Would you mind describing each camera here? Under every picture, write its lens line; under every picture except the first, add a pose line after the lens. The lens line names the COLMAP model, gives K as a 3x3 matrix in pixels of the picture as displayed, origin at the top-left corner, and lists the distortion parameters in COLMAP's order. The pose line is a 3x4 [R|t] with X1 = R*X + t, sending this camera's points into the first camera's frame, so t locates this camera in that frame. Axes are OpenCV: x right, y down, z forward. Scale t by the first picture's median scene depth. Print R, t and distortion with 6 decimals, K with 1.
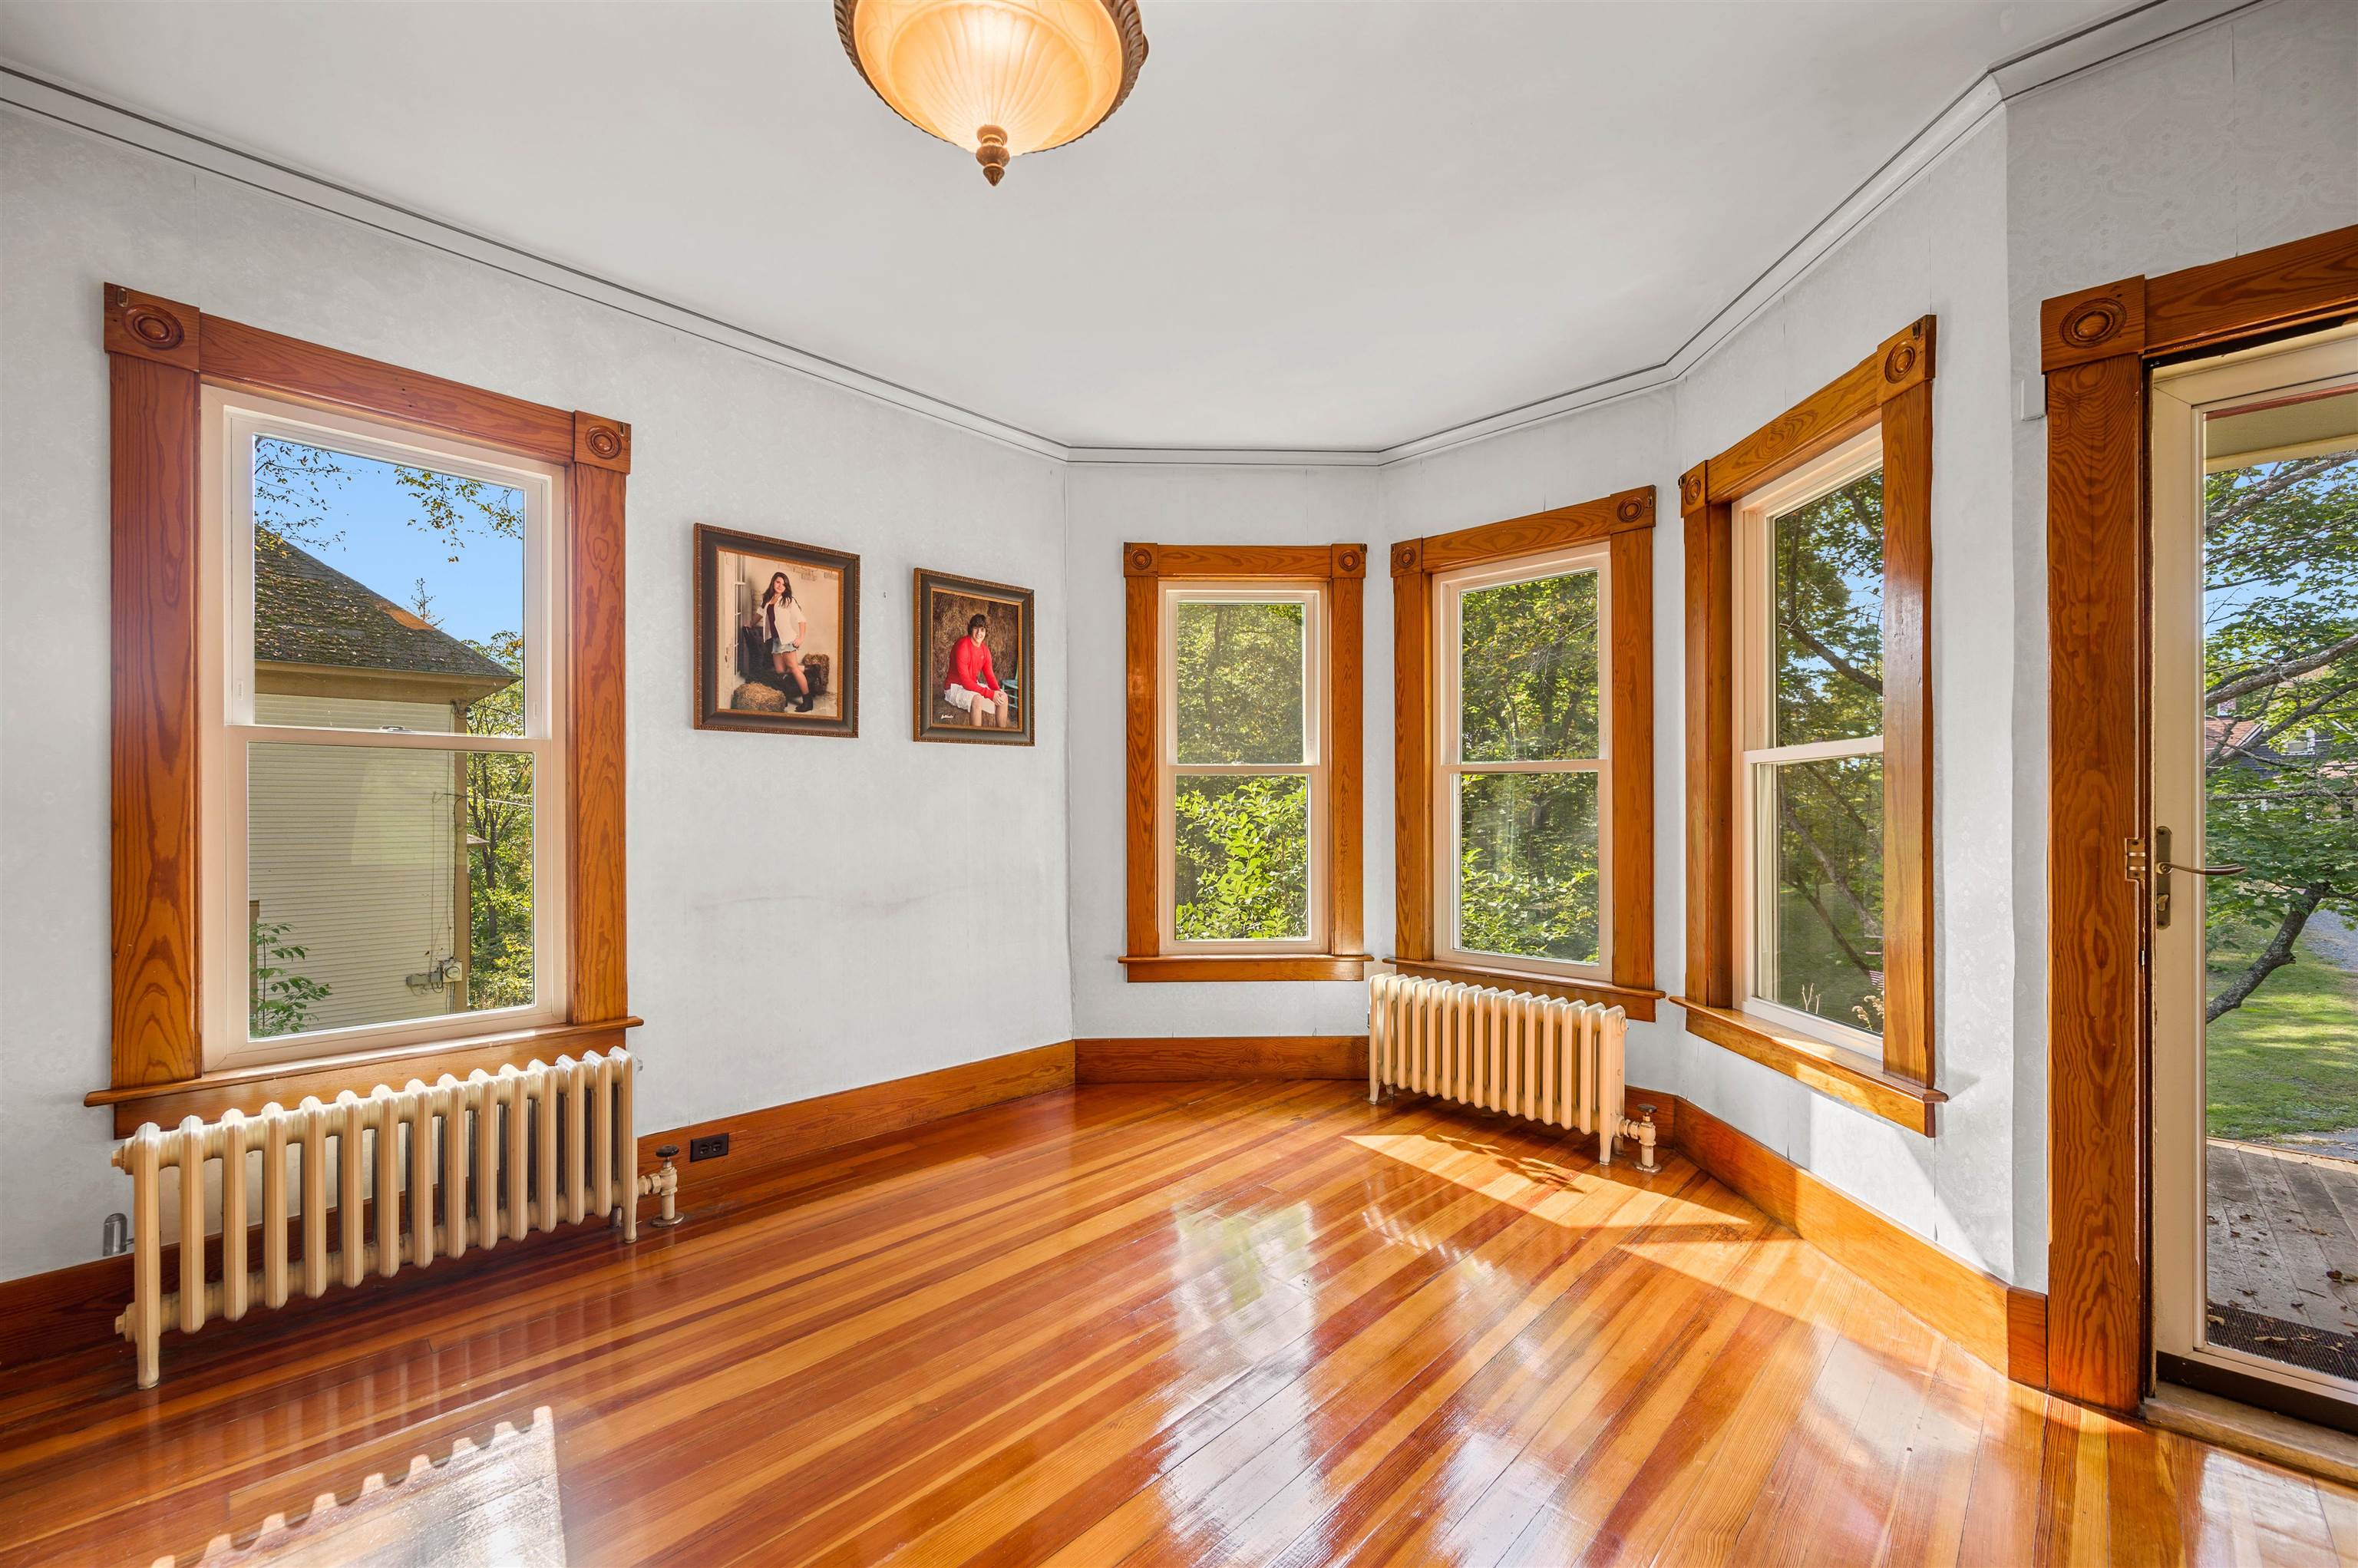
lens RADIAL K [[938.0, 0, 1176.8], [0, 938.0, 812.8], [0, 0, 1]] dist [0.005935, -0.000239]
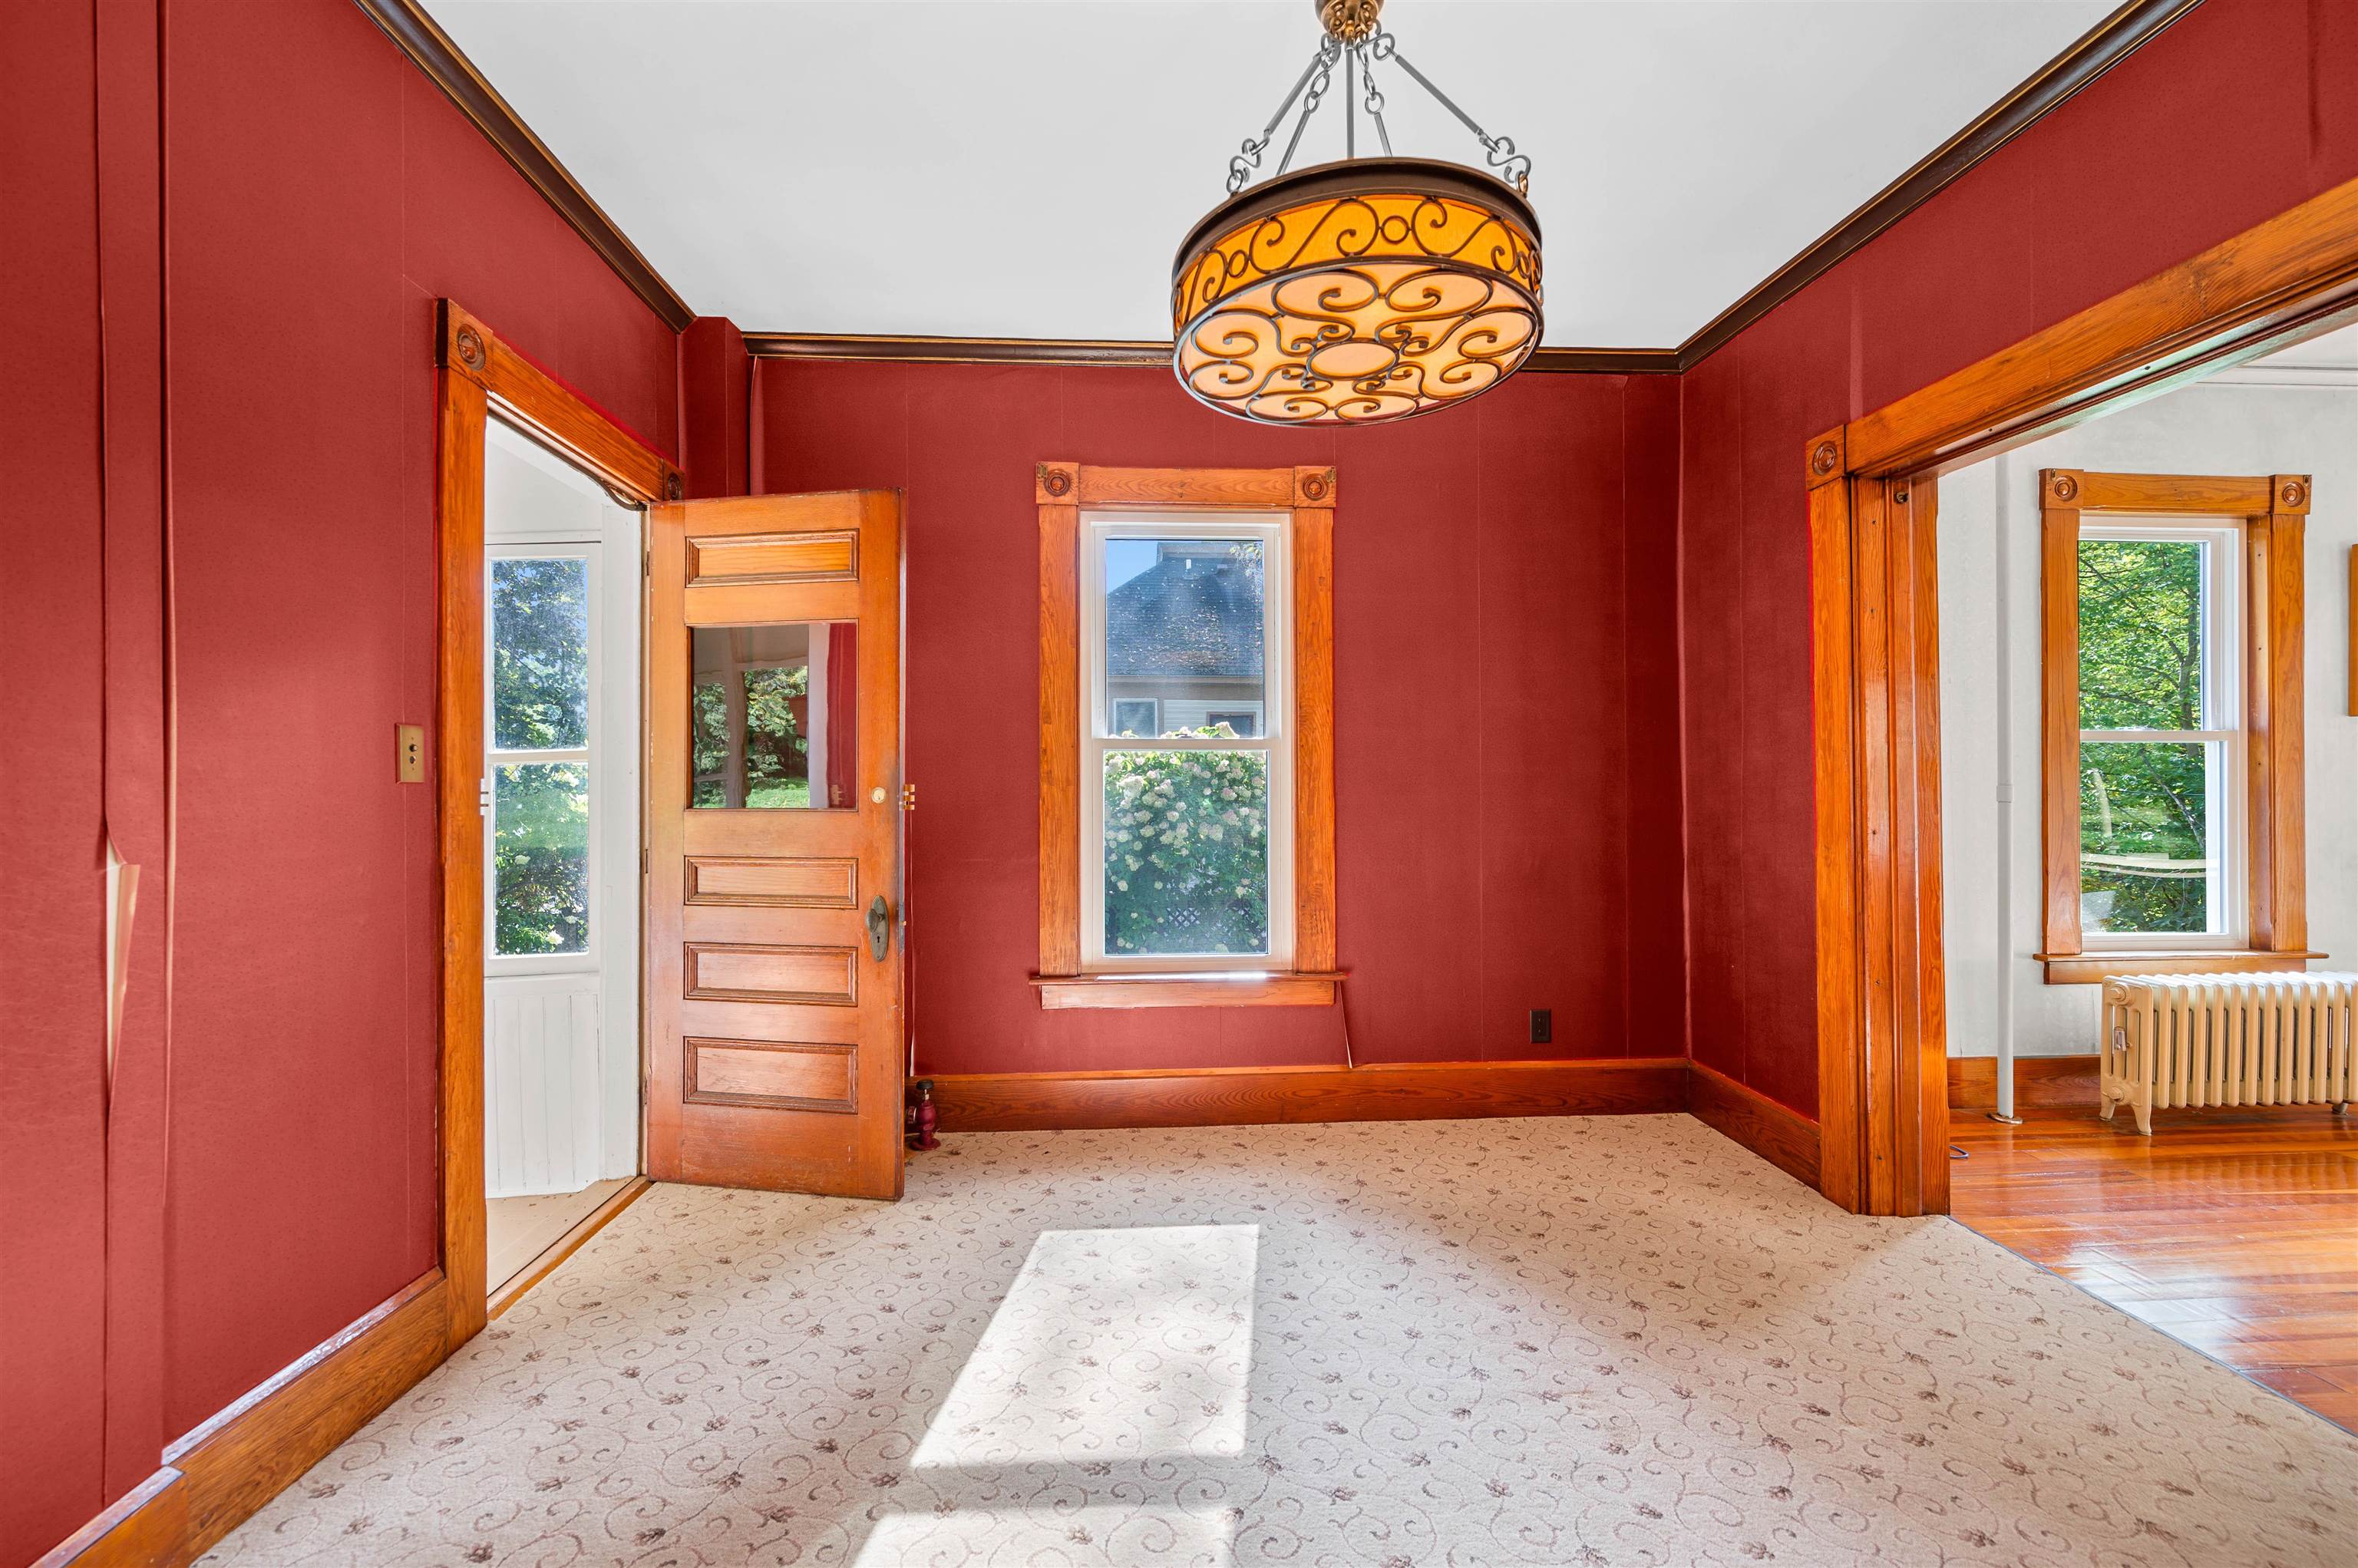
lens RADIAL K [[938.0, 0, 1155.1], [0, 938.0, 789.2], [0, 0, 1]] dist [0.005935, -0.000239]
pose [[0.729052, -0.002069, -0.684455, -0.736835], [0.003229, 0.999995, 0.000417, -0.001983], [0.684450, -0.002514, 0.729055, -0.842208]]
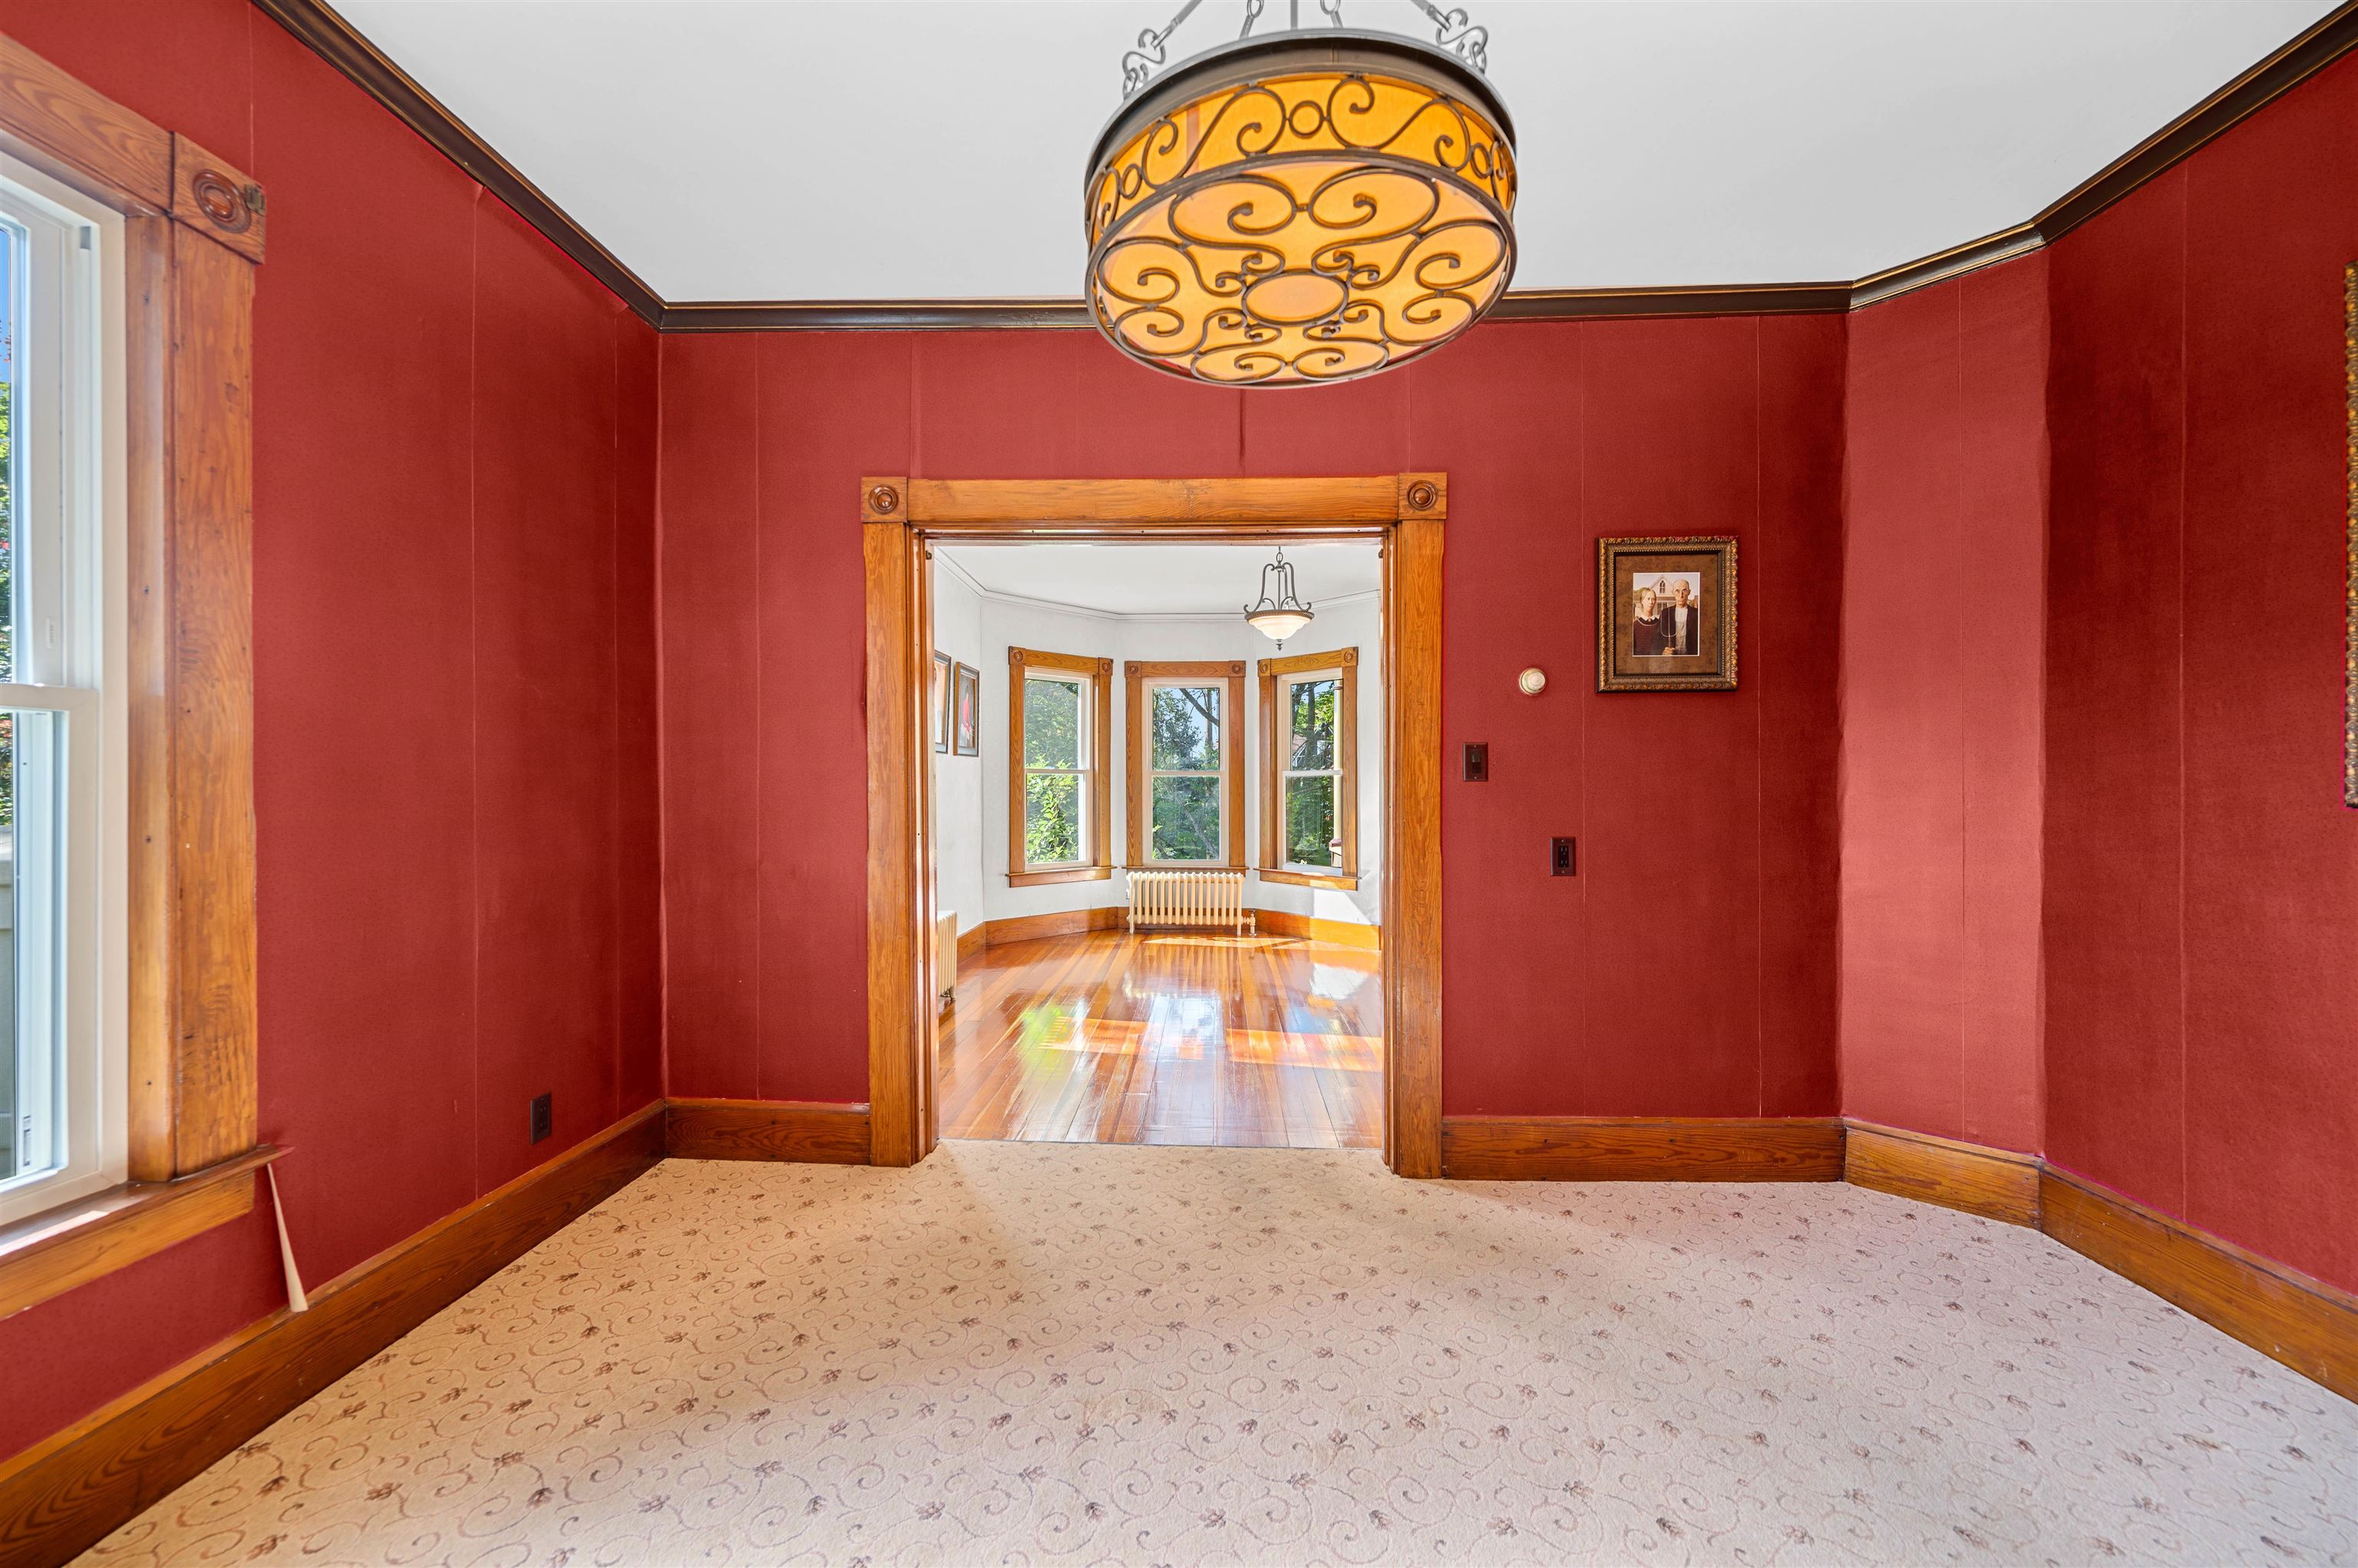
lens RADIAL K [[938.0, 0, 1165.6], [0, 938.0, 794.5], [0, 0, 1]] dist [0.005935, -0.000239]
pose [[0.756016, -0.002429, 0.654549, -1.254933], [0.000516, 0.999995, 0.003115, -0.005157], [-0.654553, -0.002018, 0.756013, -0.711640]]
